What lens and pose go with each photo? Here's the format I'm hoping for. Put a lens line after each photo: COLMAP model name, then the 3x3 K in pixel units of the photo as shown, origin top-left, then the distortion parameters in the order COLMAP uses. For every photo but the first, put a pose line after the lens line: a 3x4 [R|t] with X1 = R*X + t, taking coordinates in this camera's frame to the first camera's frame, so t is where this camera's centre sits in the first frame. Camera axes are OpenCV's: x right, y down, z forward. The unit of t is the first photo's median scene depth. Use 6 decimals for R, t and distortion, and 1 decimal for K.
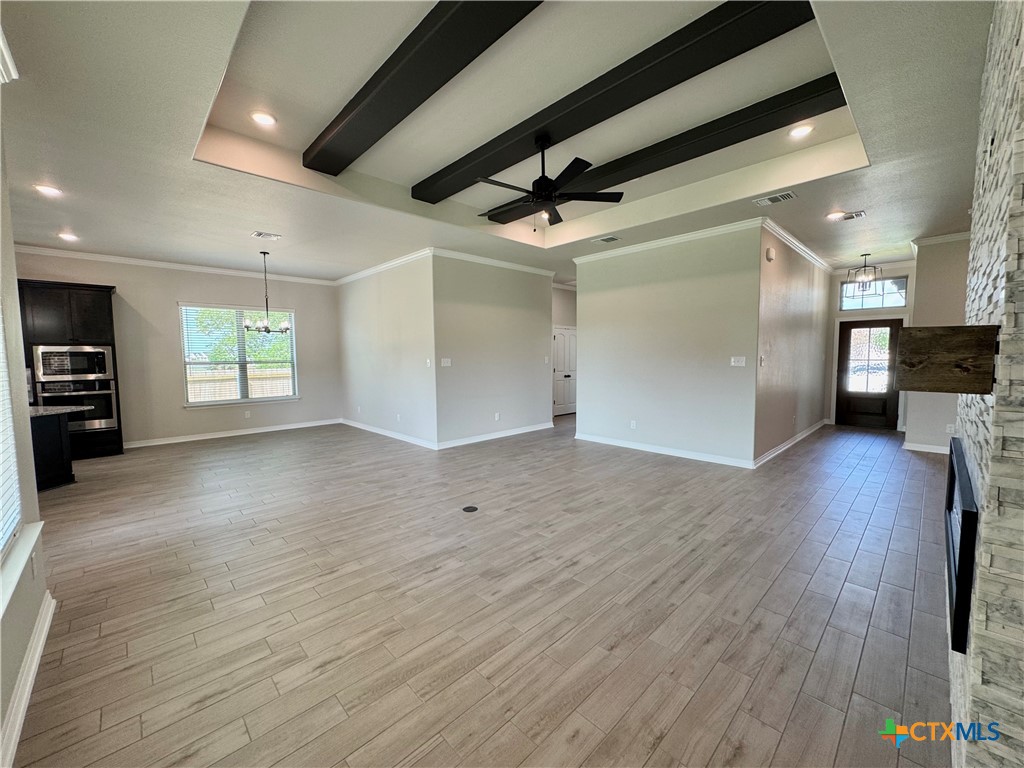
lens RADIAL K [[408.1, 0, 509.3], [0, 408.1, 385.7], [0, 0, 1]] dist [-0.003316, -0.000306]
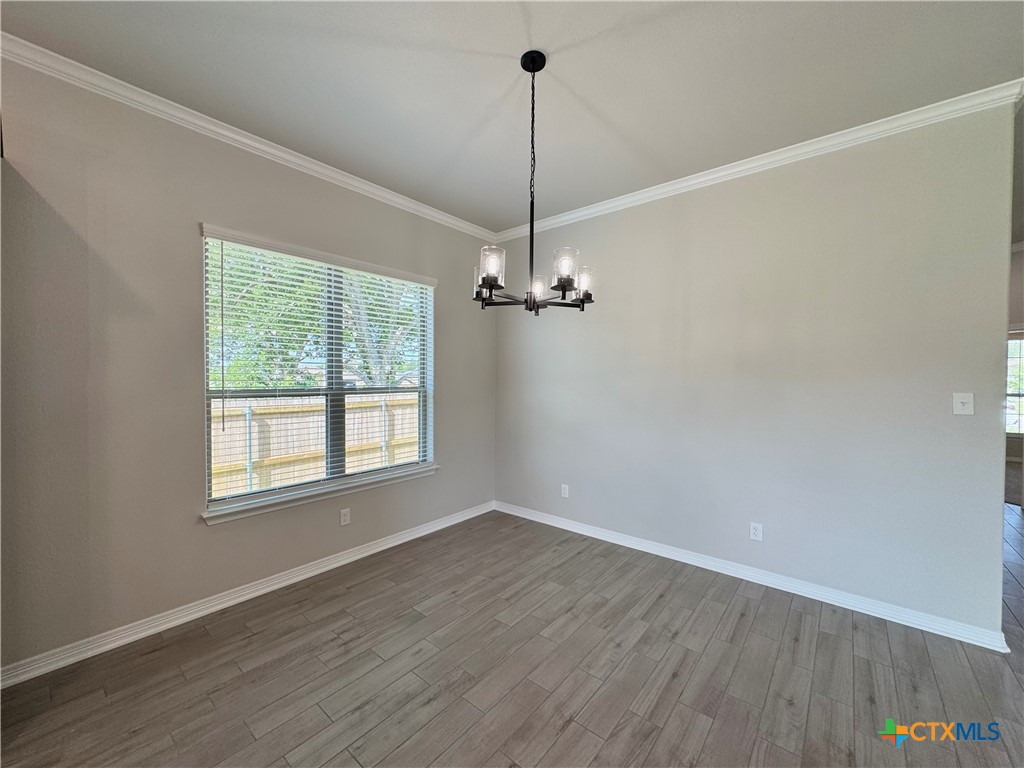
lens RADIAL K [[408.1, 0, 509.3], [0, 408.1, 385.7], [0, 0, 1]] dist [-0.003316, -0.000306]
pose [[0.992791, 0.015087, 0.118909, -0.732284], [-0.007863, 0.998107, -0.060989, -0.054169], [-0.119604, 0.059614, 0.991030, 0.776586]]
